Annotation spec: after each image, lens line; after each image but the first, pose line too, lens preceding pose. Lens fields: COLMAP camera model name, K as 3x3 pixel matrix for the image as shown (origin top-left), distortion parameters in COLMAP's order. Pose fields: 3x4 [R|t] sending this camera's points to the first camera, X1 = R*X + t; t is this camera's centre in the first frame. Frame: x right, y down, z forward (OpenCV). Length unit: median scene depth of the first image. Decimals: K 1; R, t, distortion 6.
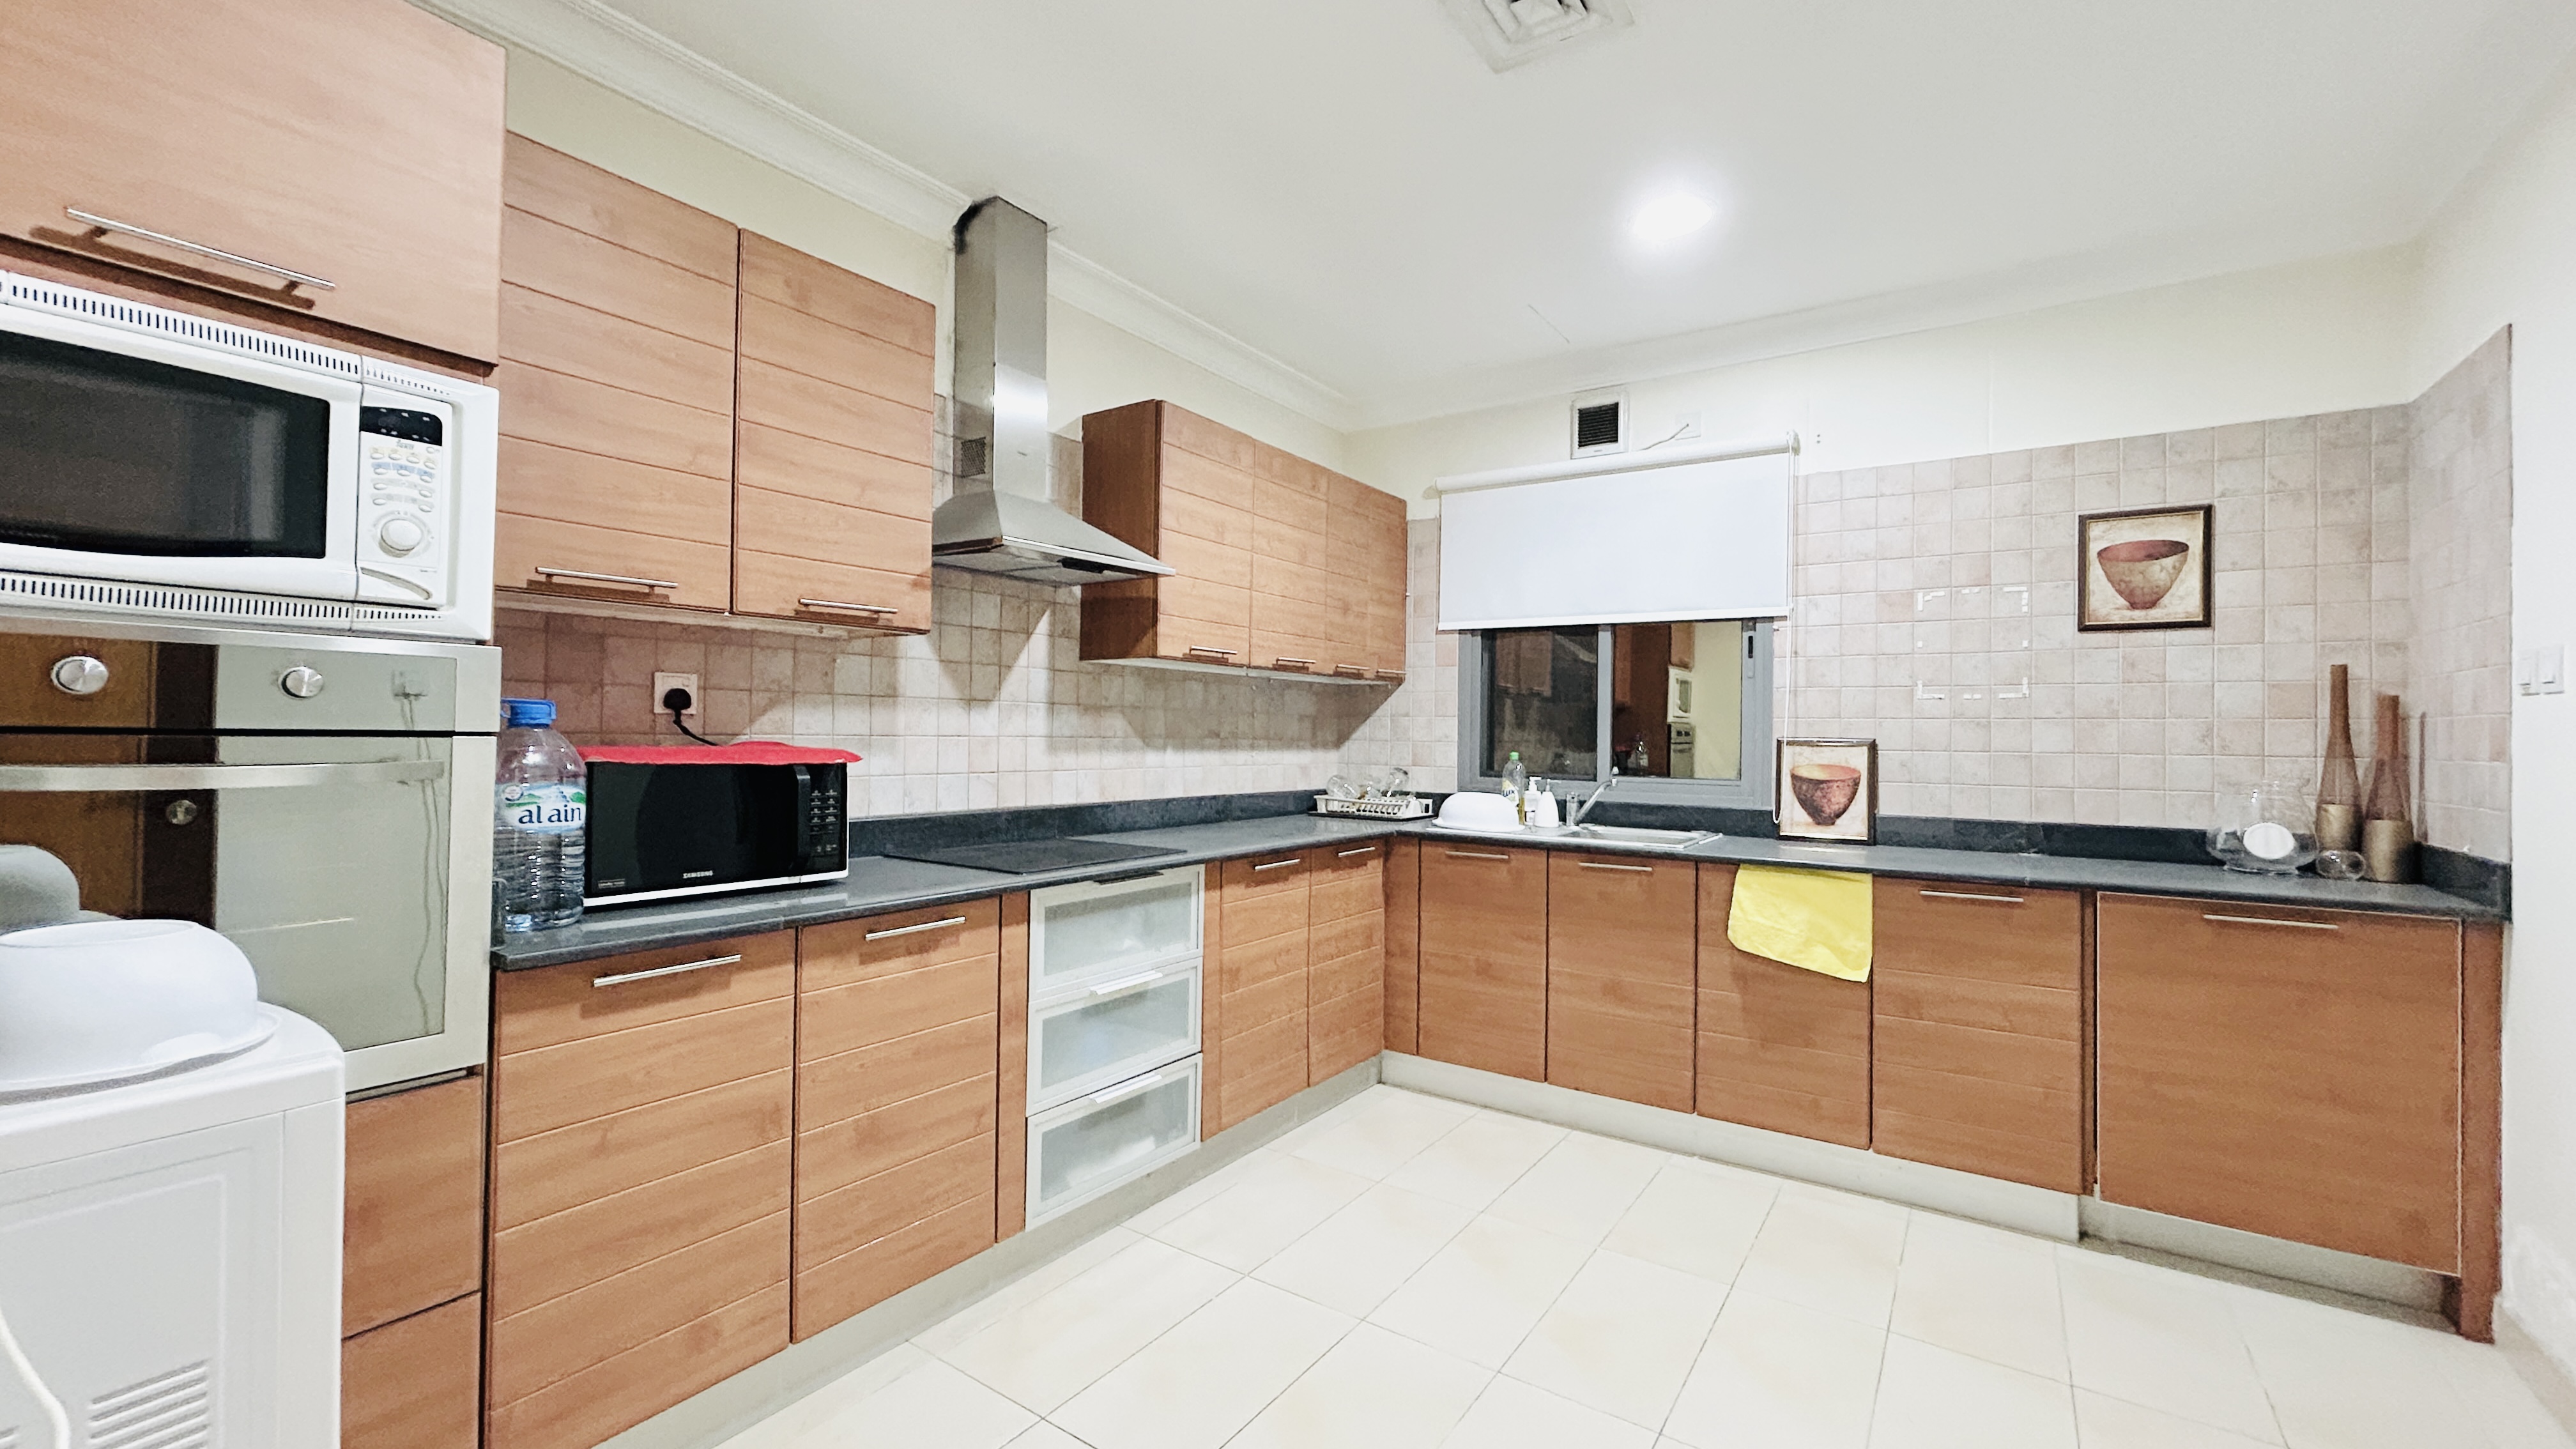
lens RADIAL K [[1057.4, 0, 1295.6], [0, 1057.4, 724.6], [0, 0, 1]] dist [0.009865, 0.000142]
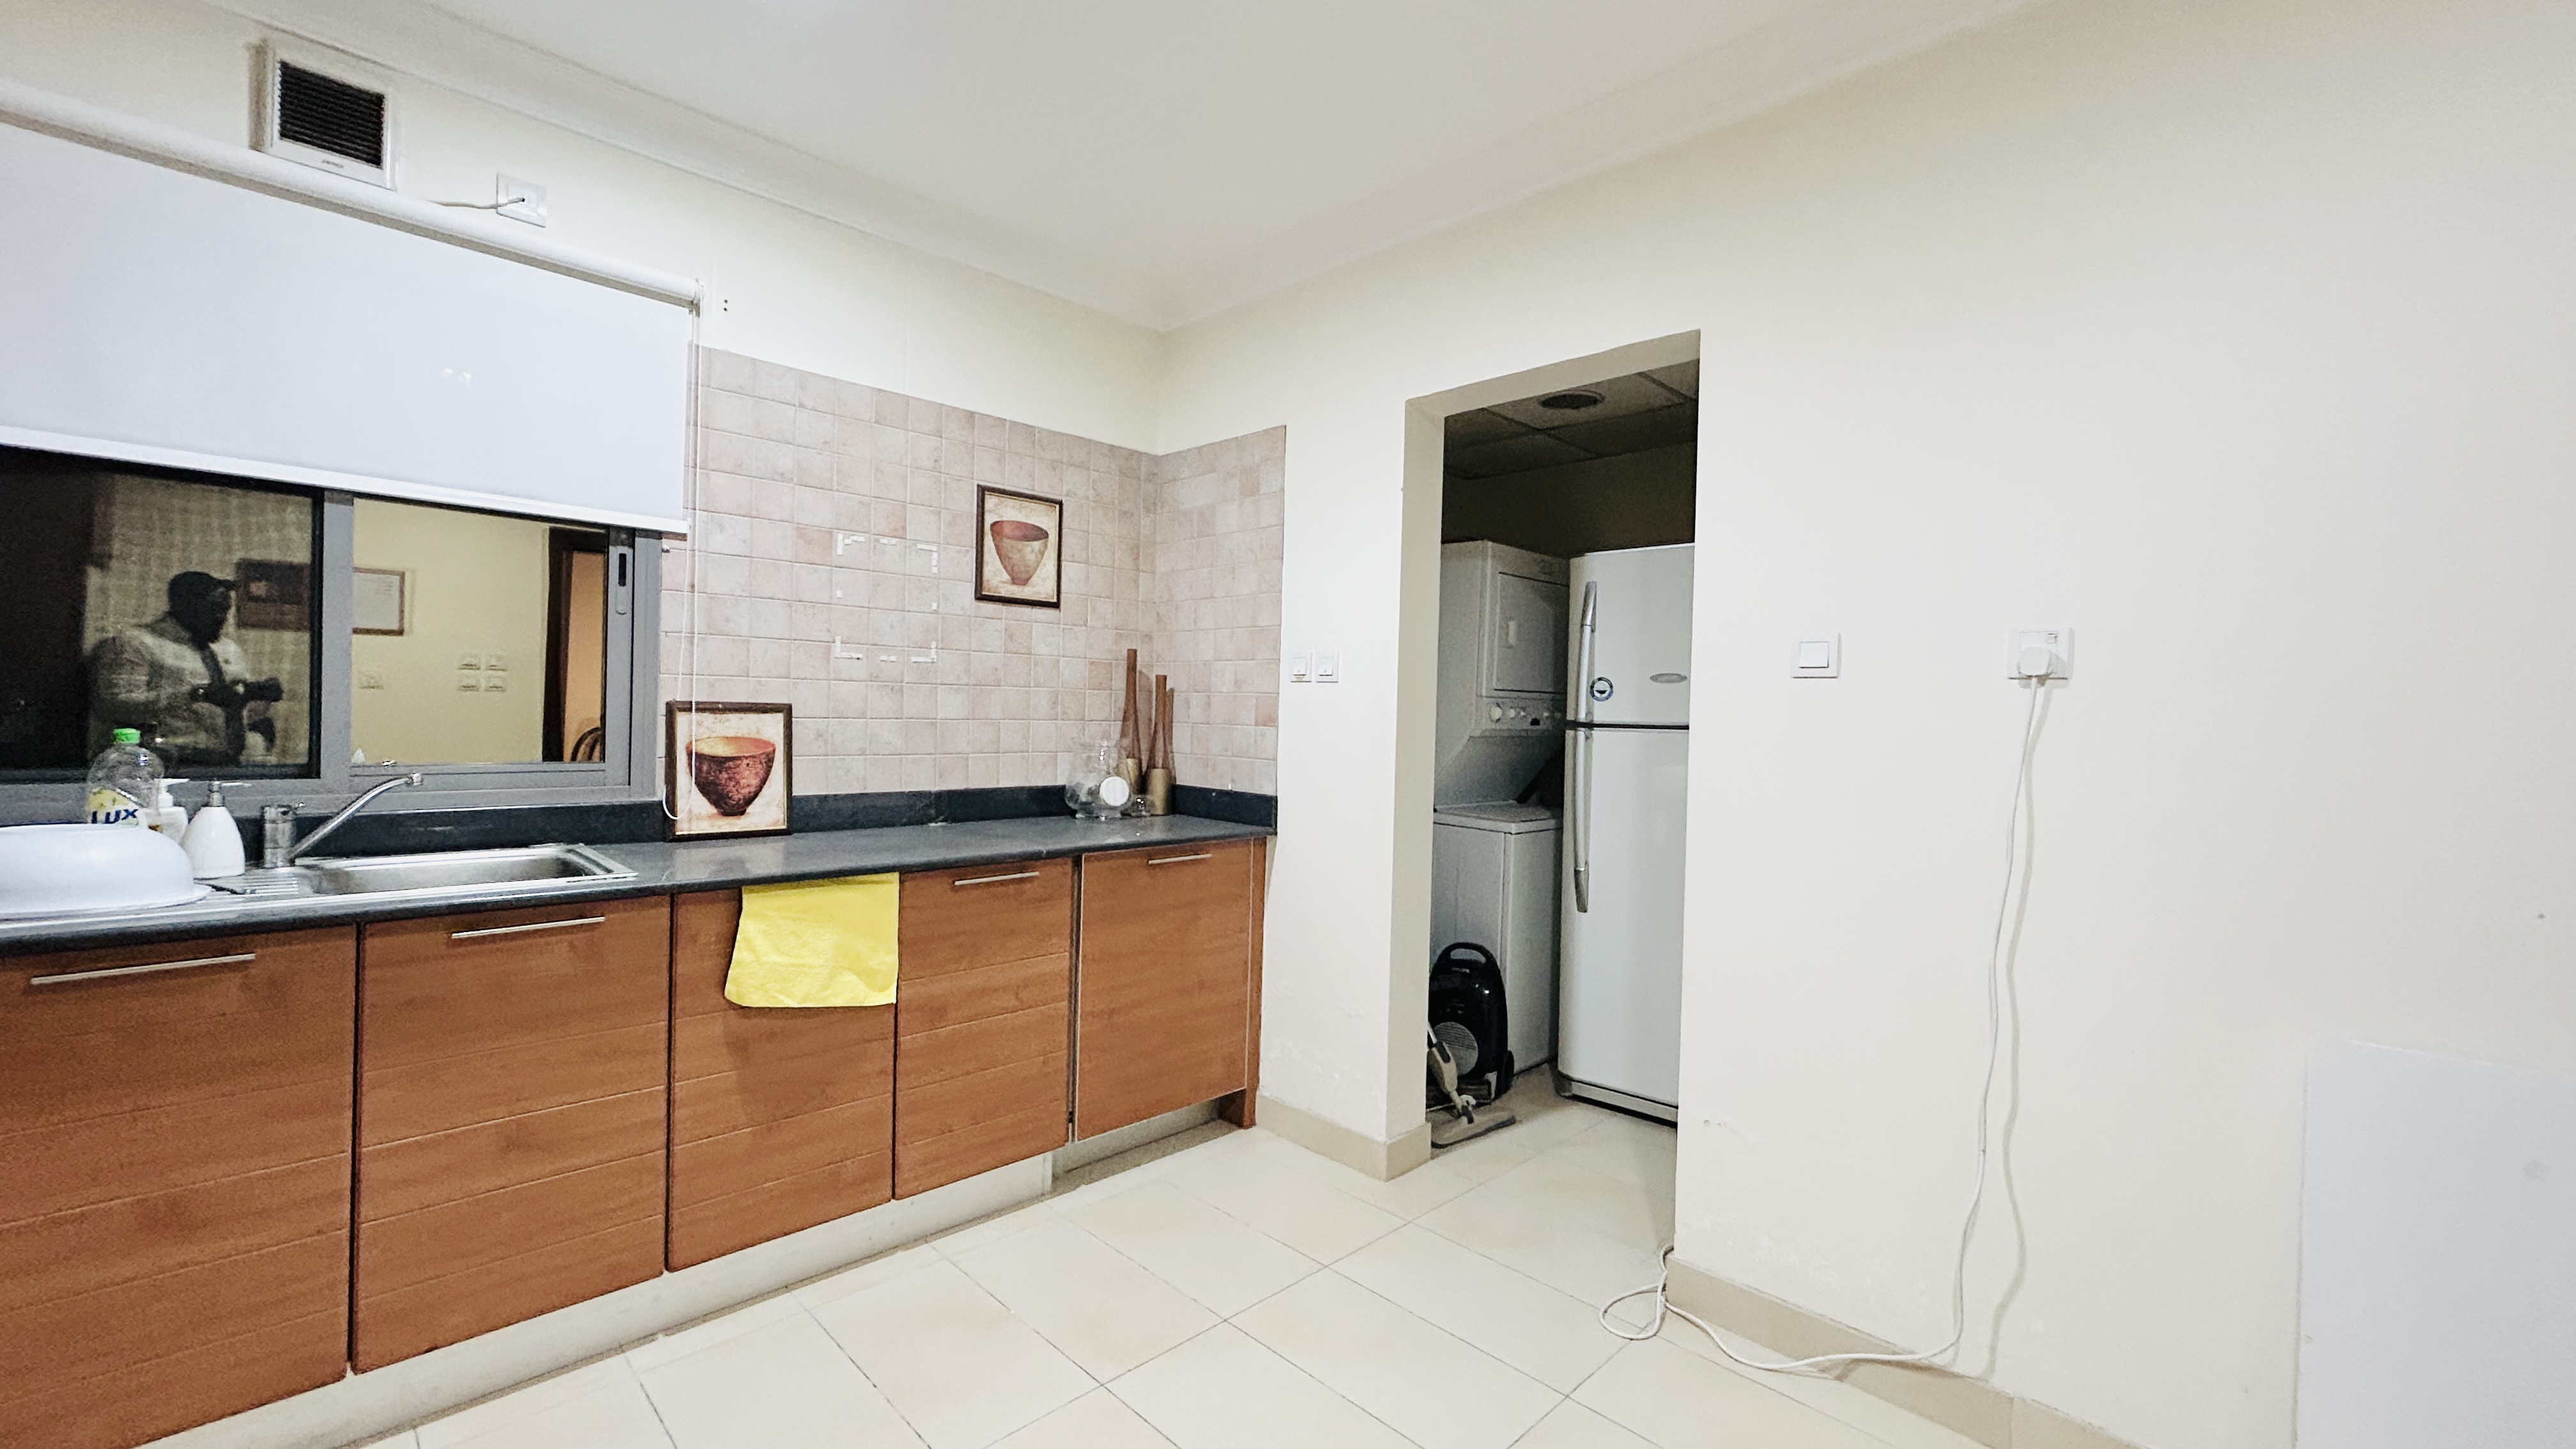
lens RADIAL K [[1057.4, 0, 1294.9], [0, 1057.4, 720.1], [0, 0, 1]] dist [0.009865, 0.000142]
pose [[0.180270, -0.019682, 0.983420, -0.205151], [-0.033615, 0.999092, 0.026158, -0.009456], [-0.983043, -0.037773, 0.179445, 0.518385]]
